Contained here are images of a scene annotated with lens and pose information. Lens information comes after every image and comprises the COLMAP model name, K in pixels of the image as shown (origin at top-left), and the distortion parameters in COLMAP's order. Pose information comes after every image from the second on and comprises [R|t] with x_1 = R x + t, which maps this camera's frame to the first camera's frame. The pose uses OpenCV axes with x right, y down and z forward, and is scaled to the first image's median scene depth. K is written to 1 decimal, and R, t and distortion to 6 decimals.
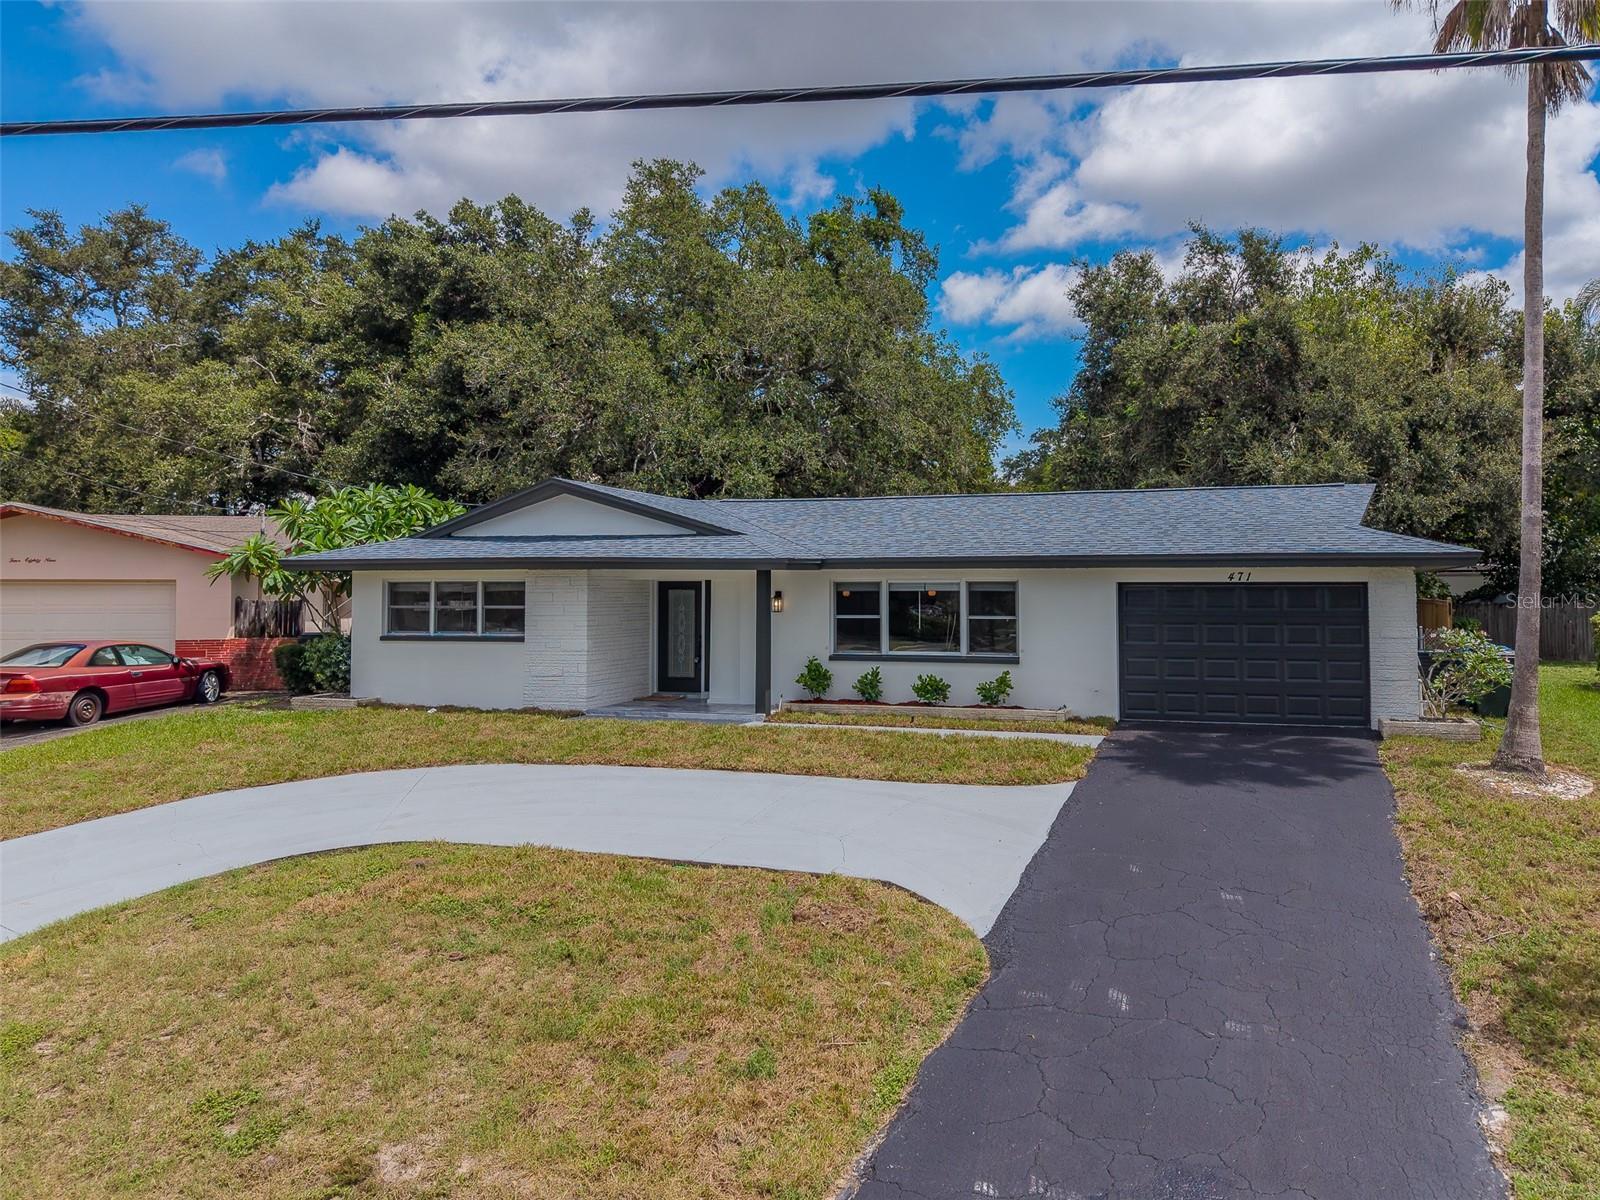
lens RADIAL K [[1123.9, 0, 953.8], [0, 1123.9, 549.7], [0, 0, 1]] dist [0.009692, 0.000102]
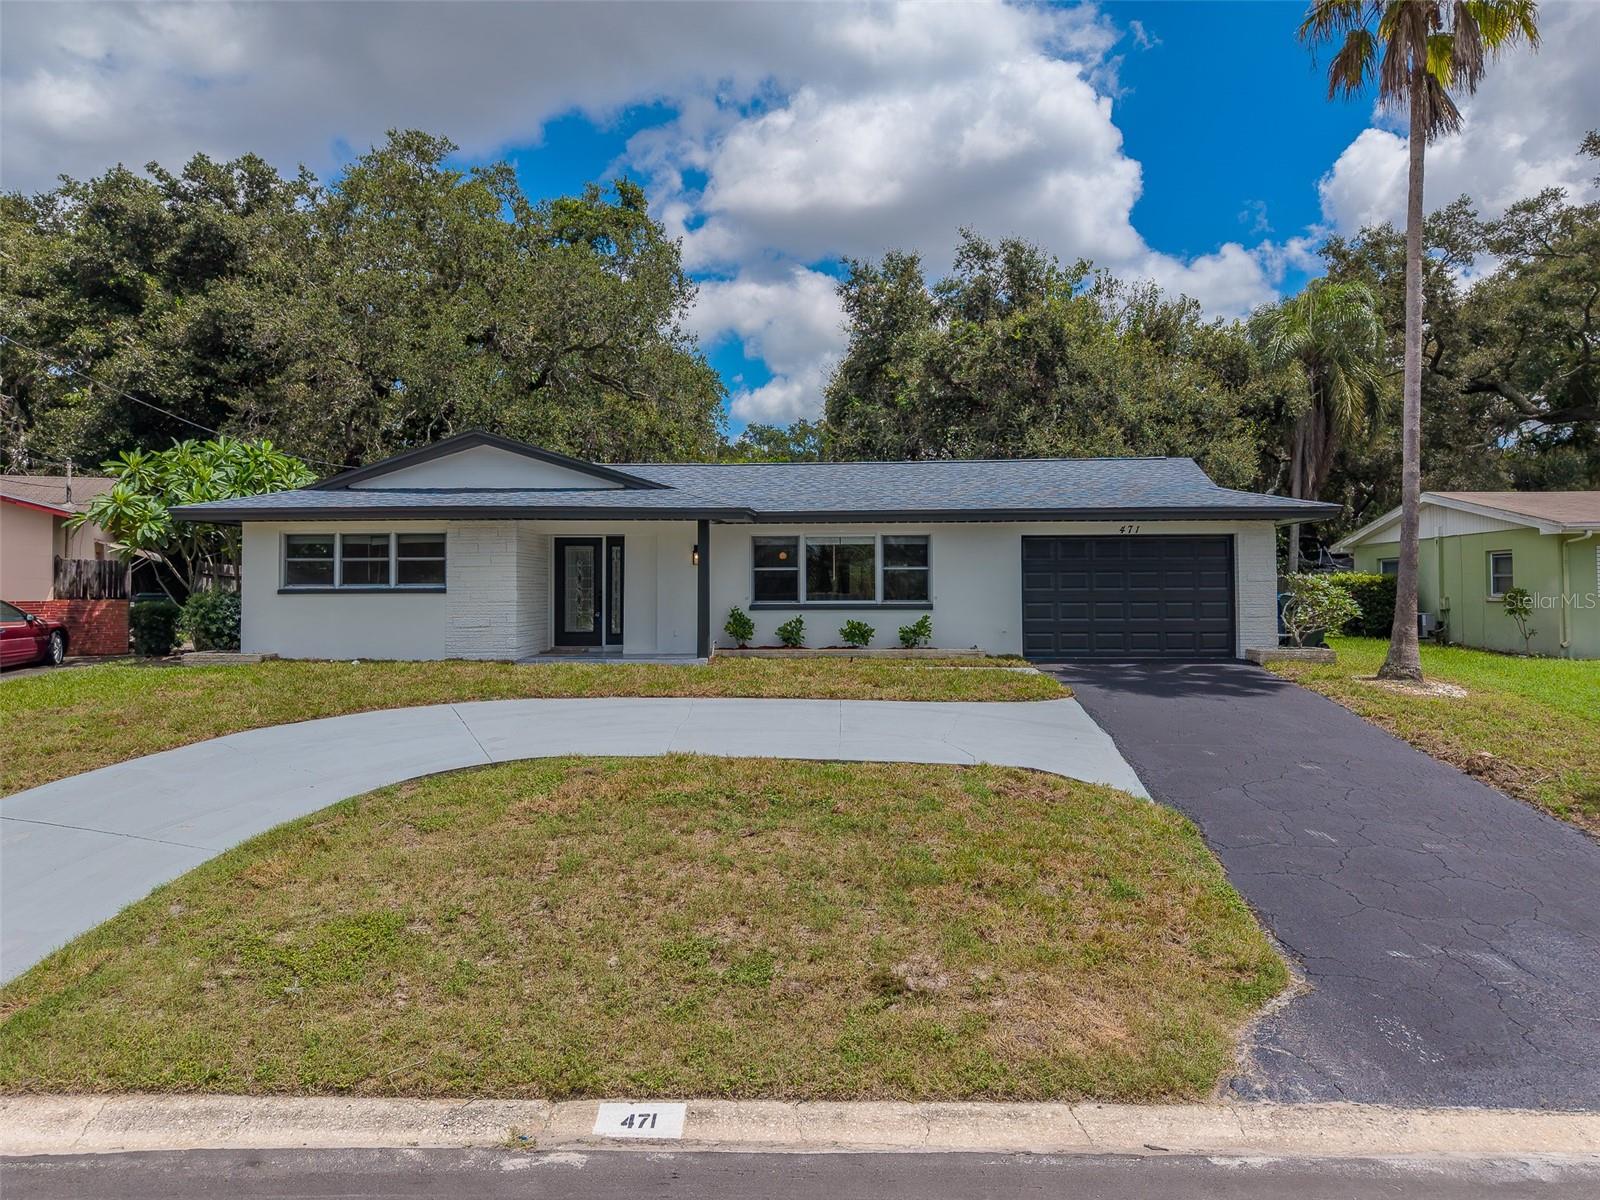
lens RADIAL K [[1078.0, 0, 791.6], [0, 1078.0, 565.5], [0, 0, 1]] dist [0.005582, -0.002474]
pose [[0.976032, 0.002419, 0.217612, -0.281083], [-0.004990, 0.999924, 0.011263, 0.043479], [-0.217568, -0.012079, 0.975970, 0.001260]]
